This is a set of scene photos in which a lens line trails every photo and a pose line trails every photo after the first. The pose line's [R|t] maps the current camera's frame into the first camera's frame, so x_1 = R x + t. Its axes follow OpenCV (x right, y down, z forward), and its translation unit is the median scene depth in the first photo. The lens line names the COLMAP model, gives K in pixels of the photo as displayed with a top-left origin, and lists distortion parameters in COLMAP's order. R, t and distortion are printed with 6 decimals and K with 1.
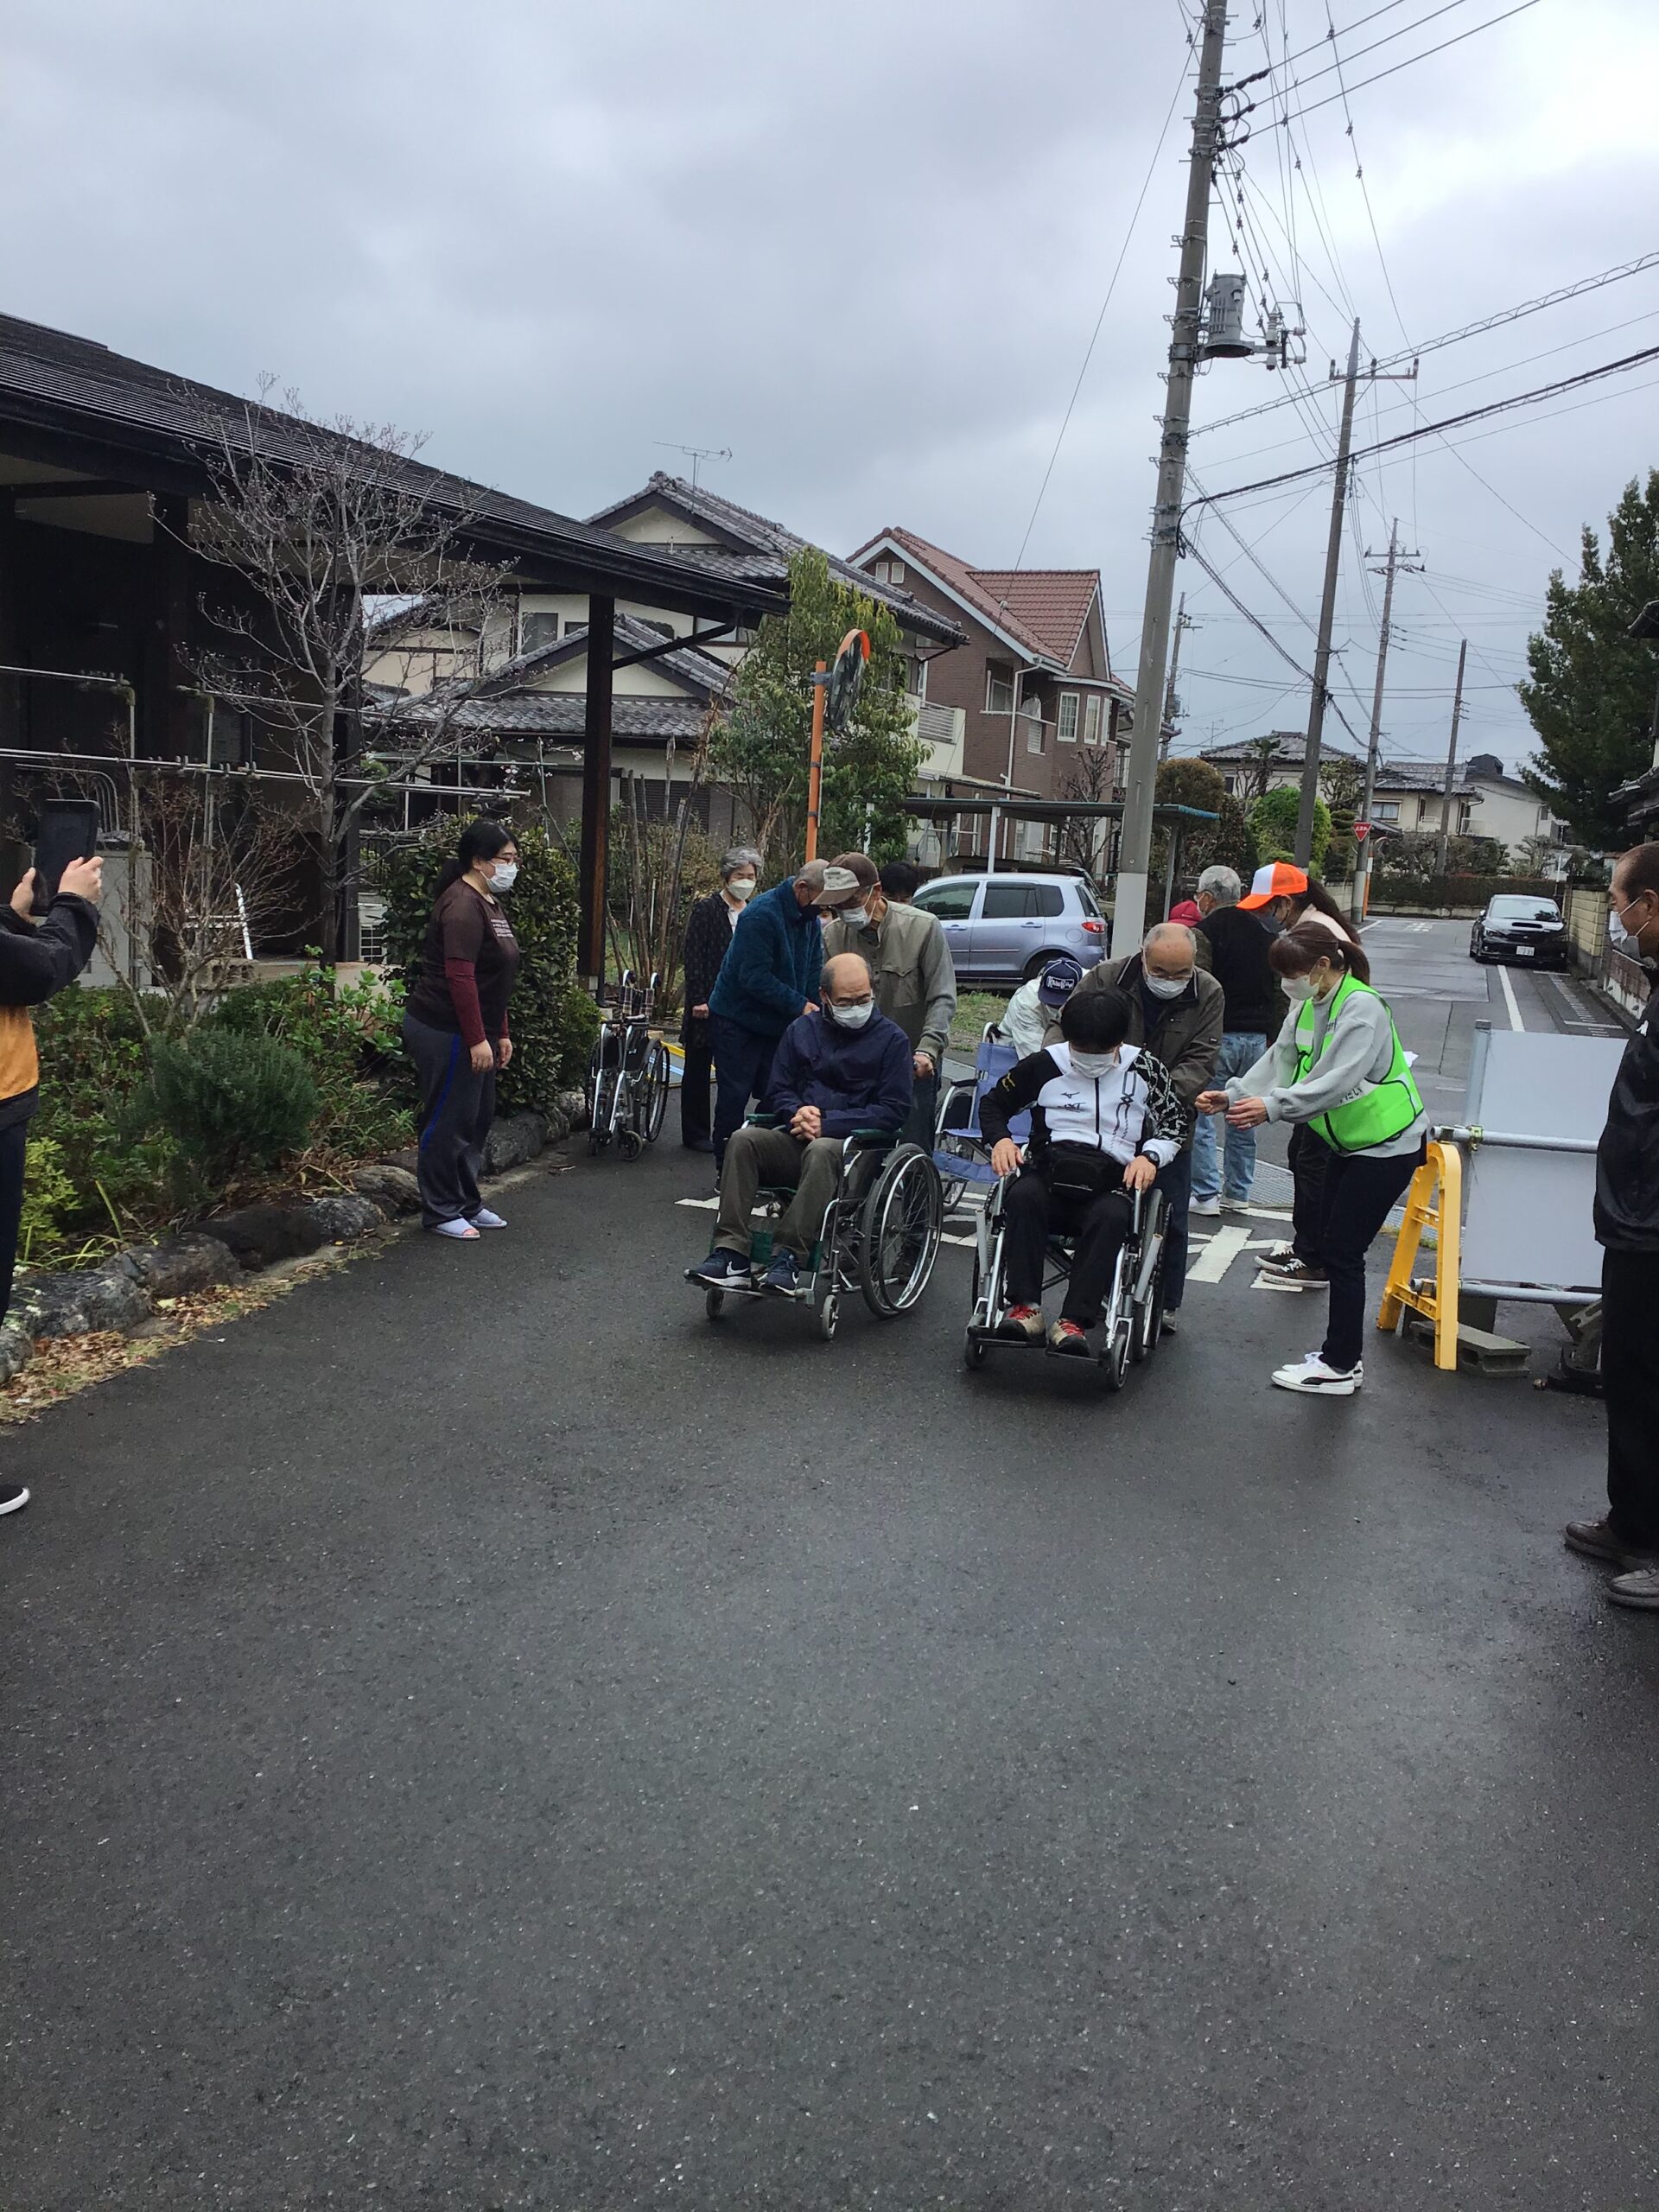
lens RADIAL K [[2013.4, 0, 825.7], [0, 2013.4, 1109.7], [0, 0, 1]] dist [0.049780, 0.000000]
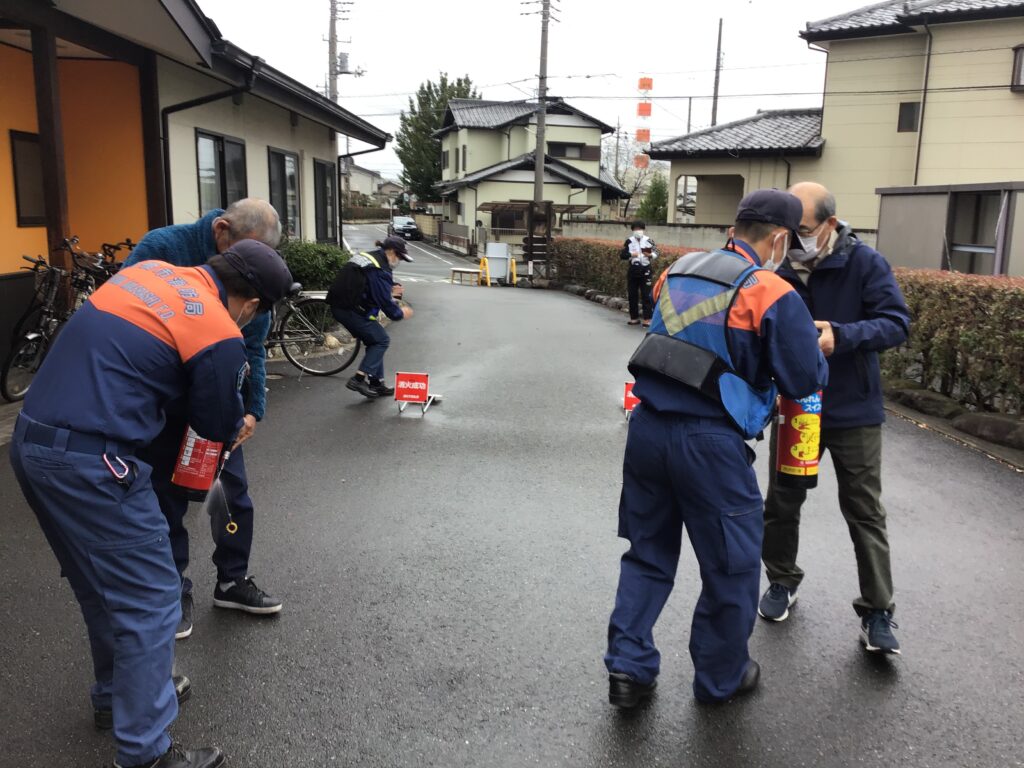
lens RADIAL K [[932.1, 0, 512.6], [0, 932.1, 384.0], [0, 0, 1]] dist [0.049780, 0.000000]
pose [[0.874933, -0.117214, 0.469844, -0.222825], [0.081535, 0.992069, 0.095663, 0.026648], [-0.477331, -0.045390, 0.877551, -0.367721]]
